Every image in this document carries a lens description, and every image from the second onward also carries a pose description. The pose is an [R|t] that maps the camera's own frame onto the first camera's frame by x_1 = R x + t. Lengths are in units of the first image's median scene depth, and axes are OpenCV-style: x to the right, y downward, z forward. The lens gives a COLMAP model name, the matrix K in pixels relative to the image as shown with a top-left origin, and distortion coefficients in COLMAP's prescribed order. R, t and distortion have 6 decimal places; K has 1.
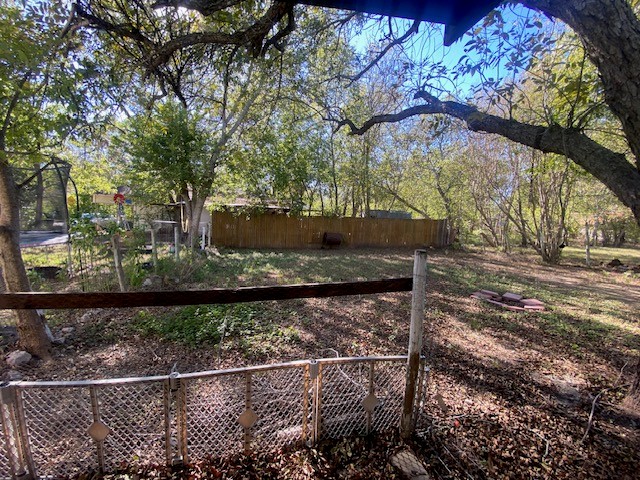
lens RADIAL K [[258.6, 0, 320.0], [0, 258.6, 240.0], [0, 0, 1]] dist [0.016704, -0.019686]
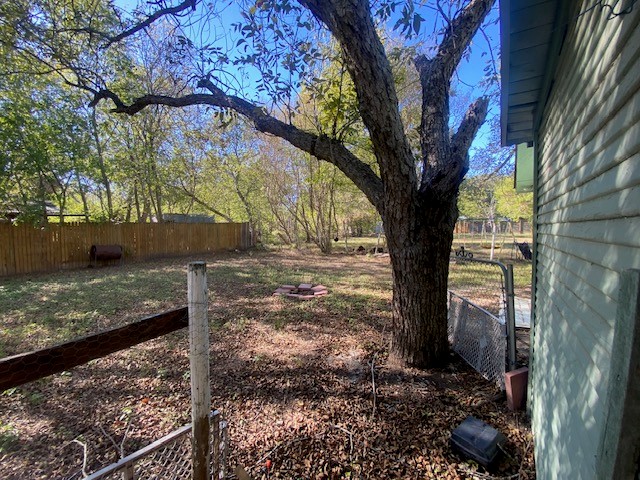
lens RADIAL K [[258.6, 0, 320.0], [0, 258.6, 240.0], [0, 0, 1]] dist [0.016704, -0.019686]
pose [[0.753008, -0.074743, 0.653752, 0.070208], [0.084903, 0.996259, 0.016109, -0.001135], [-0.652511, 0.043376, 0.756537, 0.099996]]
